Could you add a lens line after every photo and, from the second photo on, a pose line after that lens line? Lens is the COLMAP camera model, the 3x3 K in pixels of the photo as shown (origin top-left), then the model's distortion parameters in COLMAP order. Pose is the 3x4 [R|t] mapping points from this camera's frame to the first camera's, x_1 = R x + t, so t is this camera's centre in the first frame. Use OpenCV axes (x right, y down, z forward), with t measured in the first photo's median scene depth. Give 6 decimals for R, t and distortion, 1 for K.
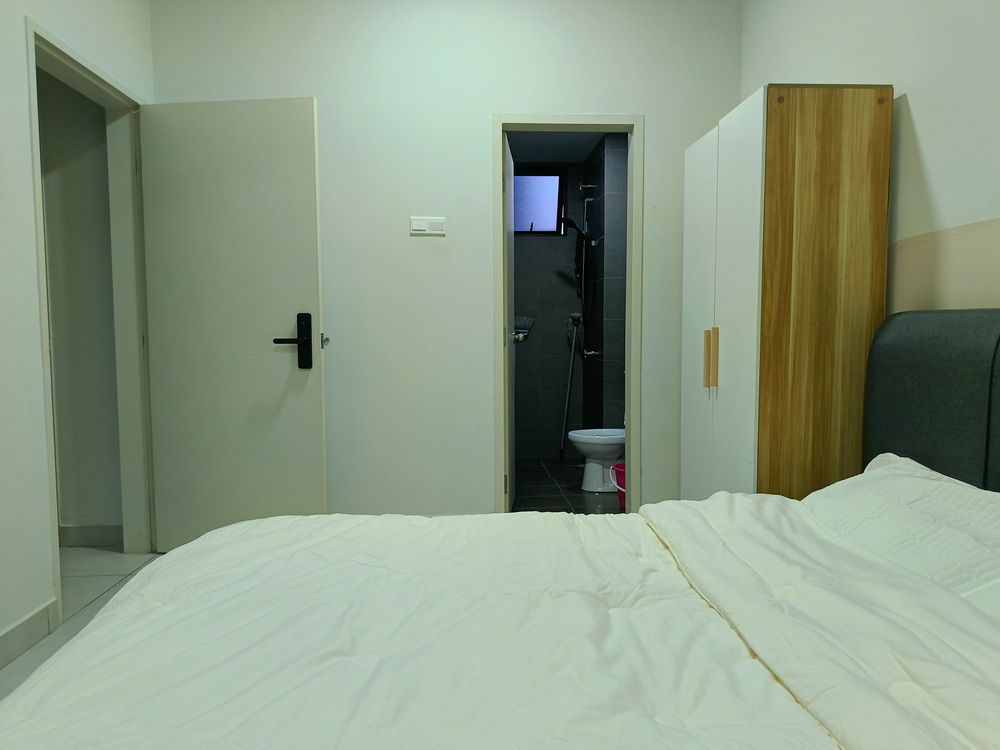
lens RADIAL K [[705.4, 0, 506.9], [0, 705.4, 373.1], [0, 0, 1]] dist [0.054310, -0.057984]
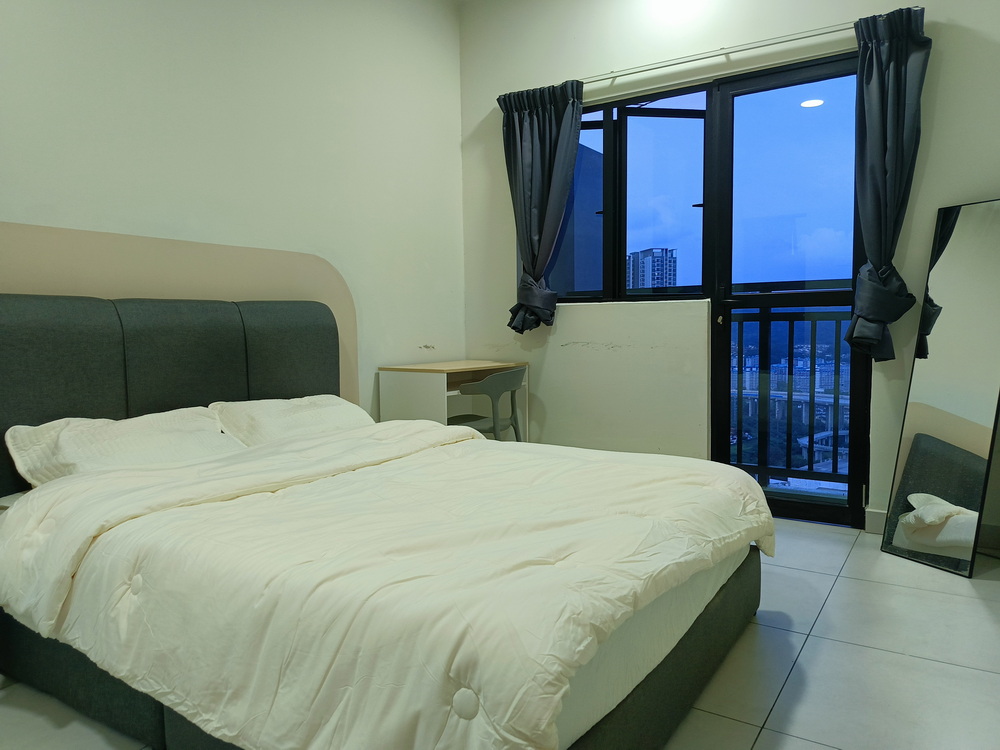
lens RADIAL K [[705.4, 0, 506.9], [0, 705.4, 377.4], [0, 0, 1]] dist [0.054310, -0.057984]
pose [[-0.814374, -0.030723, 0.579526, -0.626729], [0.048529, 0.991495, 0.120758, -0.049360], [-0.578307, 0.126466, -0.805957, 1.306498]]
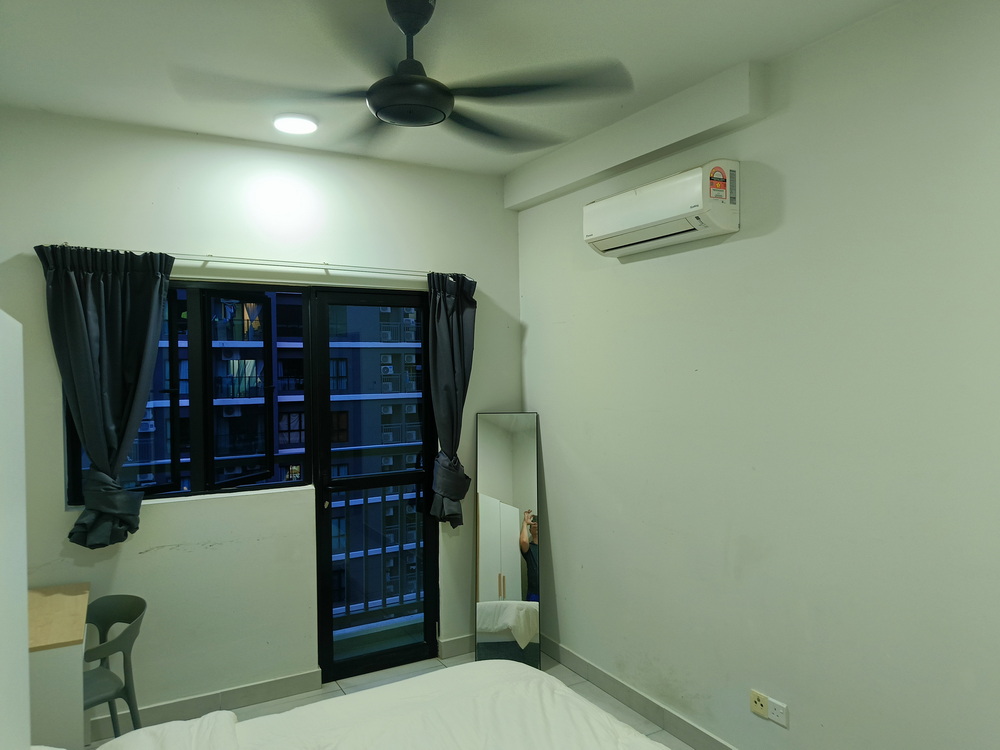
lens RADIAL K [[705.4, 0, 509.8], [0, 705.4, 380.0], [0, 0, 1]] dist [0.054310, -0.057984]
pose [[-0.894669, 0.019582, -0.446300, 0.280808], [-0.011678, 0.997672, 0.067184, -0.387411], [0.446577, 0.065320, -0.892358, 1.445402]]
